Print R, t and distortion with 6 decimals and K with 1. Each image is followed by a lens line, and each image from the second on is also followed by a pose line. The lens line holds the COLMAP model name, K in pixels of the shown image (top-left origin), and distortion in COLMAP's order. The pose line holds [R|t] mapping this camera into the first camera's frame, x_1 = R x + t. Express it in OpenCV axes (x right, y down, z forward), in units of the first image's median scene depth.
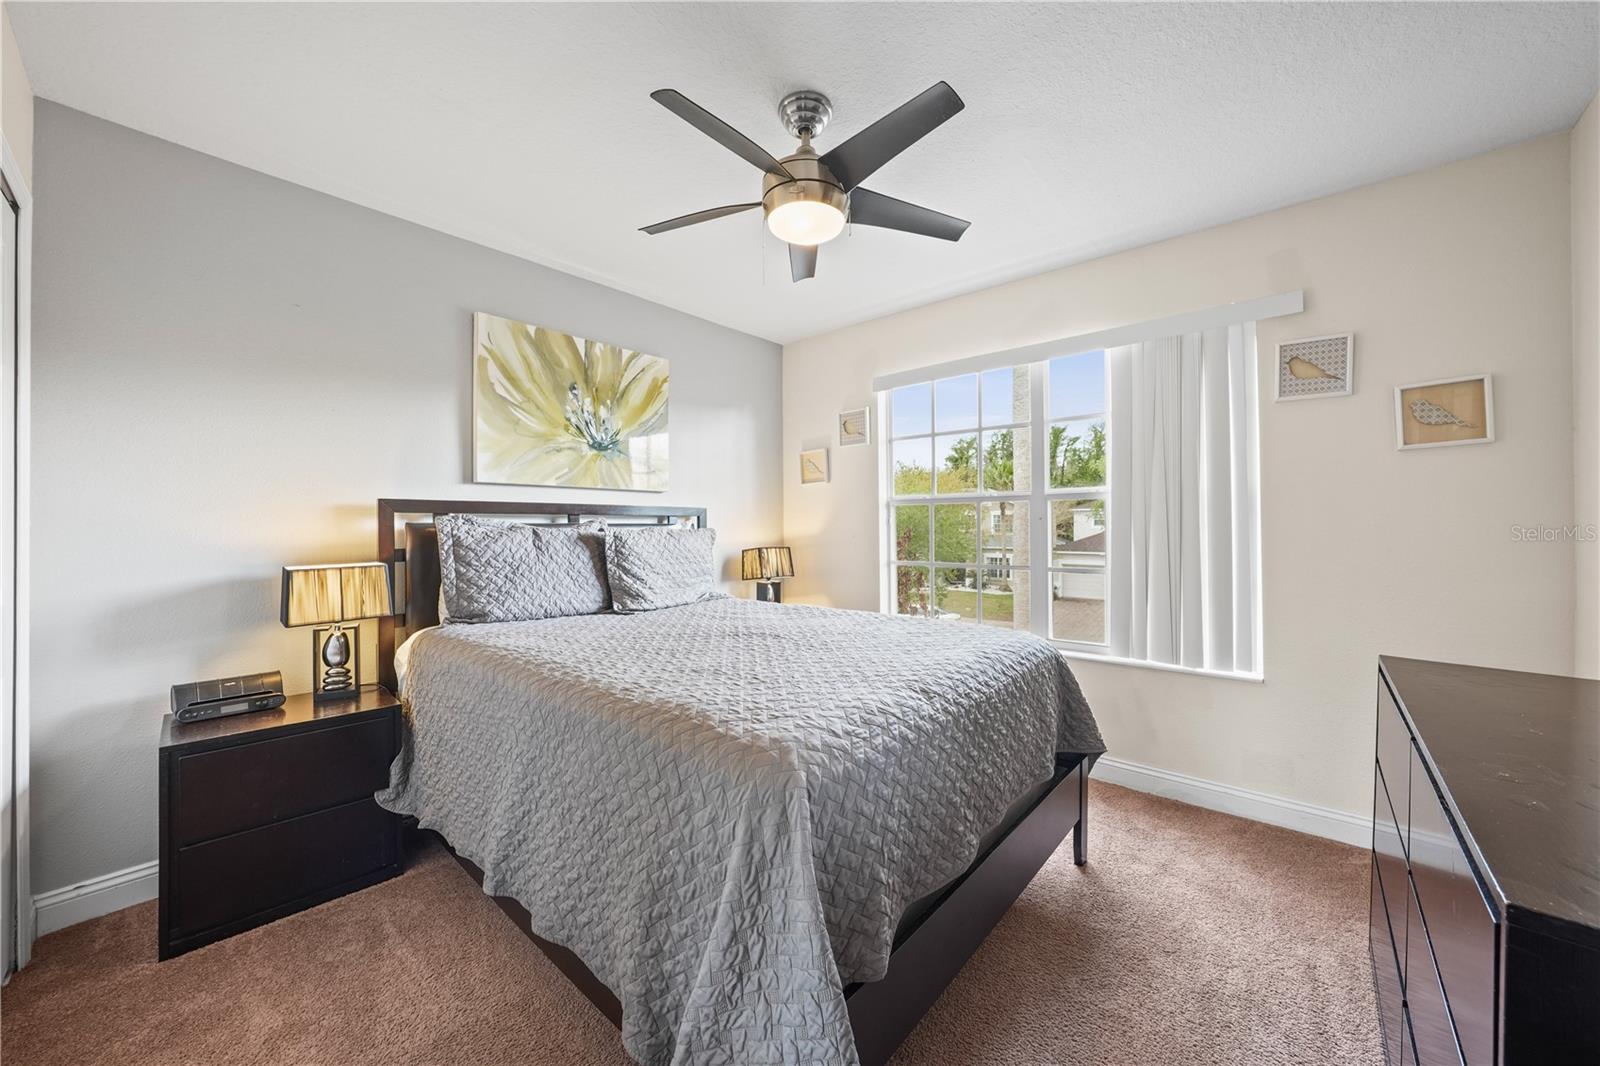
lens RADIAL K [[578.1, 0, 800.4], [0, 578.1, 524.3], [0, 0, 1]] dist [-0.006105, 0.000053]
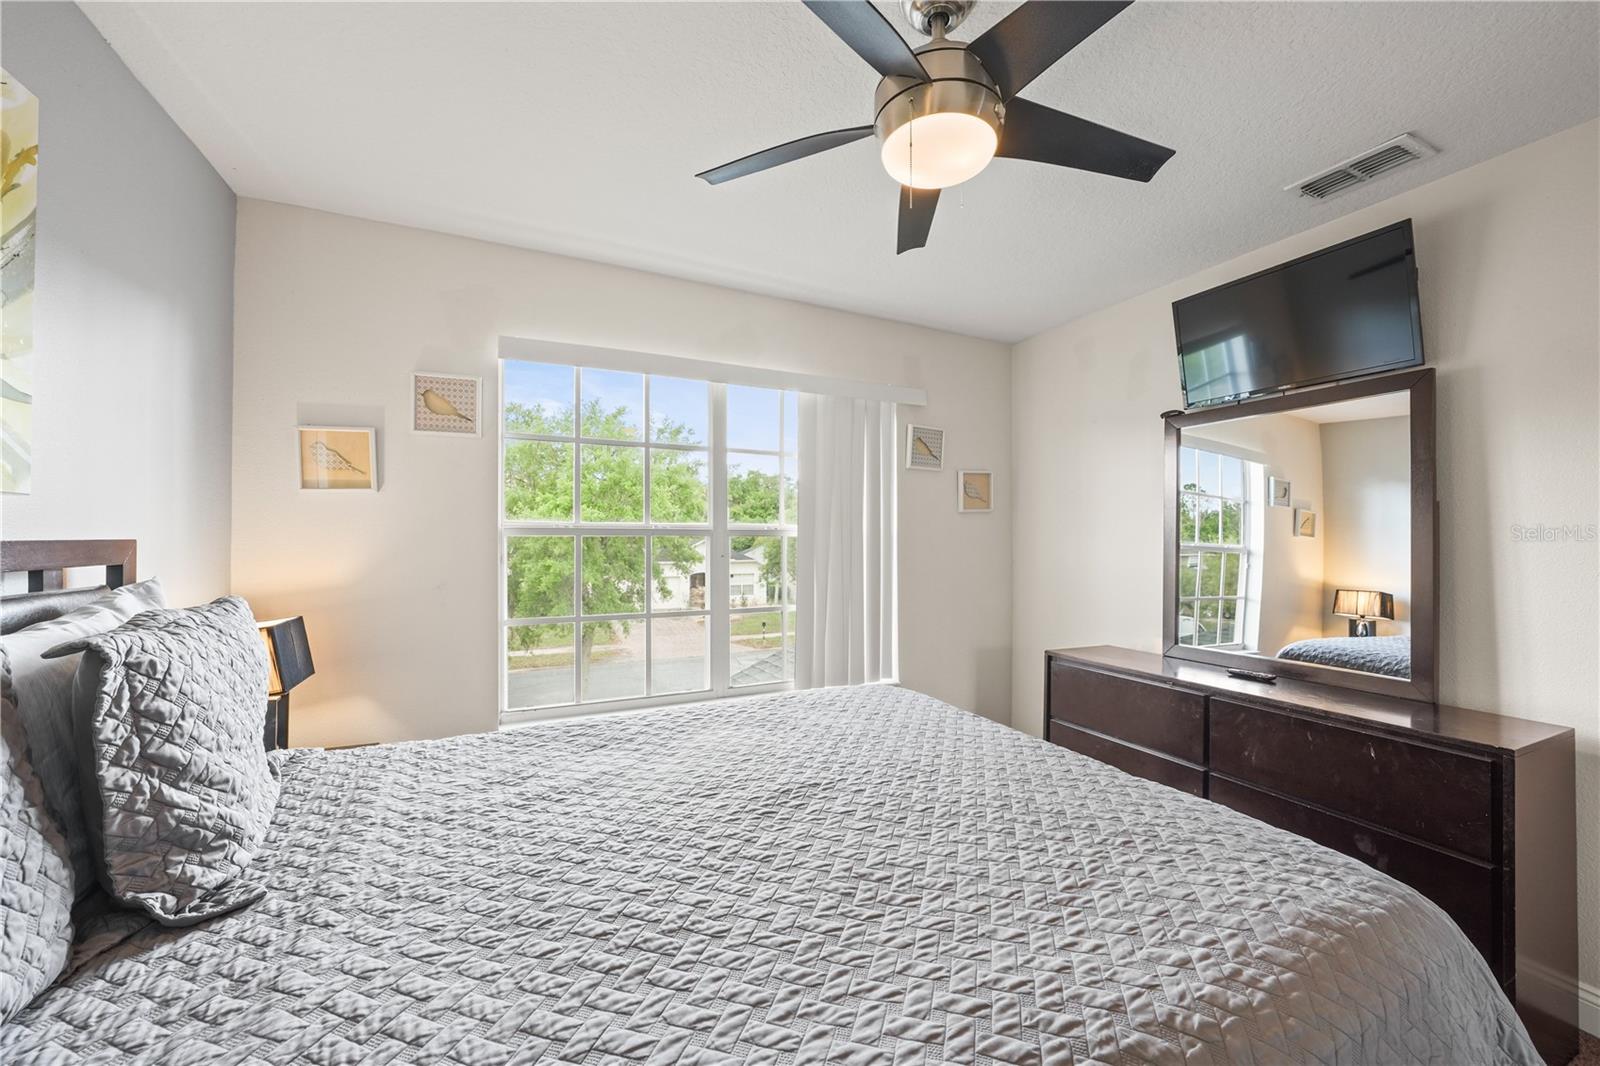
lens RADIAL K [[589.3, 0, 811.1], [0, 589.3, 537.8], [0, 0, 1]] dist [-0.006515, 0.000055]
pose [[0.424032, 0.007605, 0.905615, -0.403088], [-0.010480, 0.999939, -0.003490, -0.039797], [-0.905587, -0.008011, 0.424086, 0.528771]]
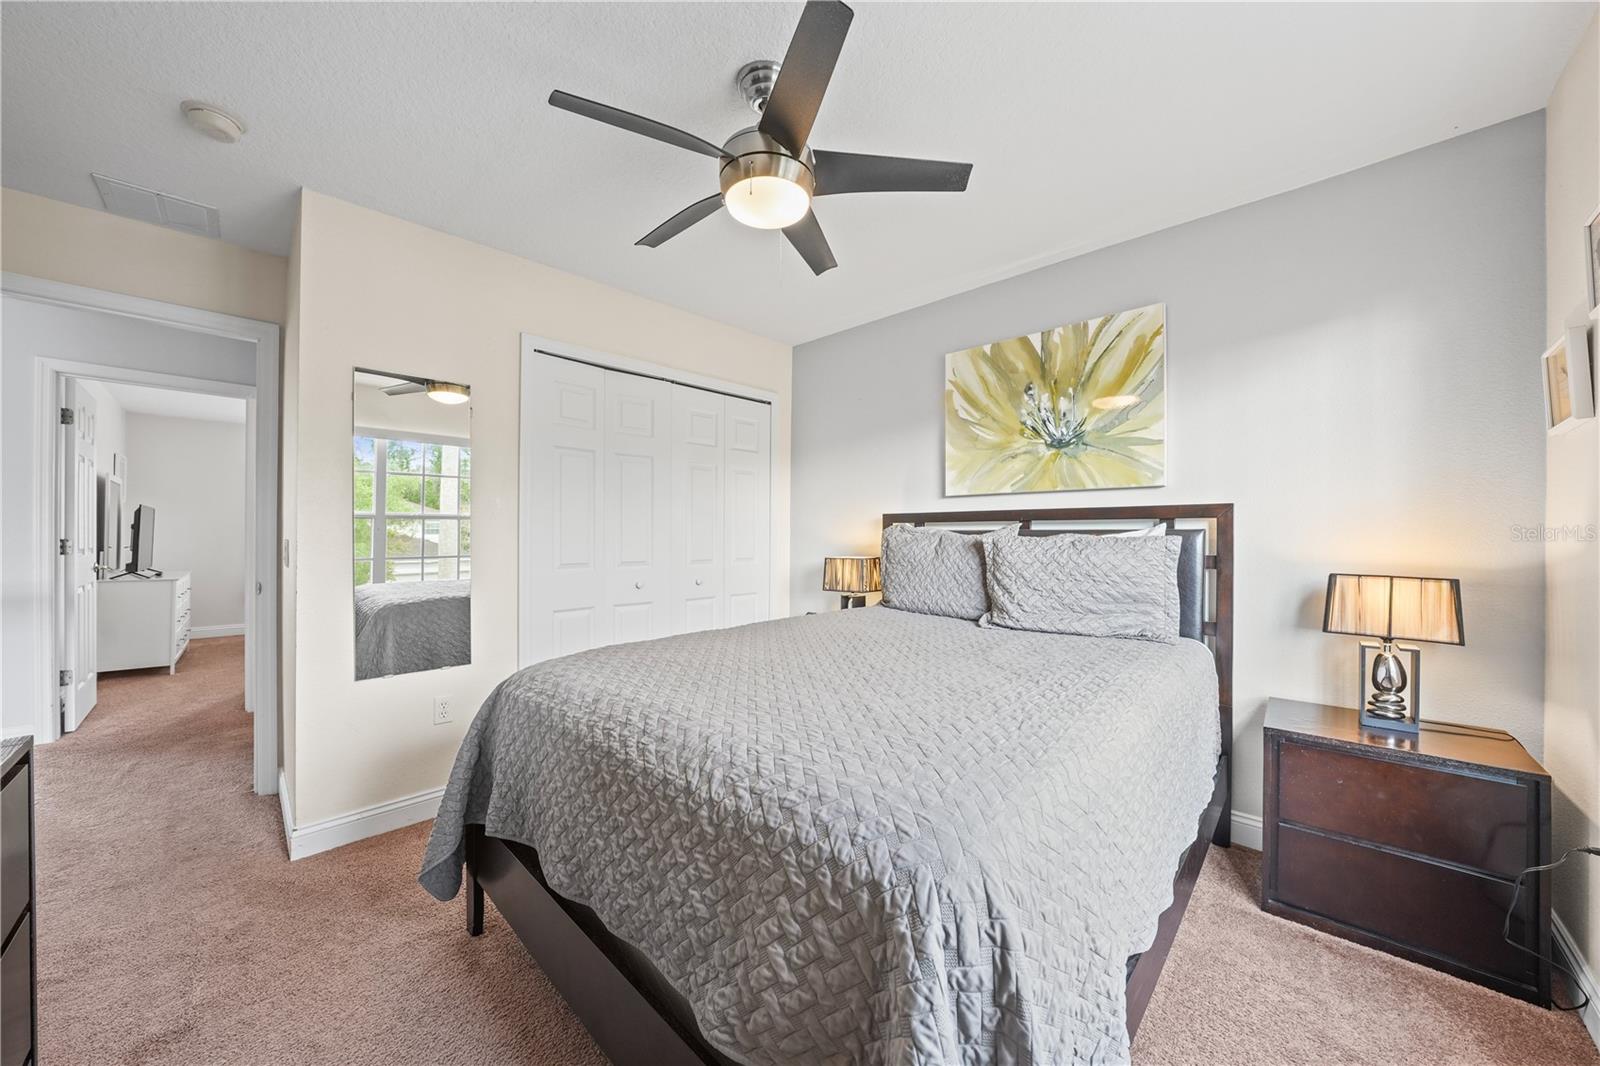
lens RADIAL K [[589.8, 0, 800.0], [0, 589.8, 533.0], [0, 0, 1]] dist [-0.000385, 0.000024]
pose [[-0.040026, 0.002627, -0.999195, 0.607551], [0.004642, 0.999986, 0.002443, -0.000627], [0.999188, -0.004540, -0.040037, 0.663786]]
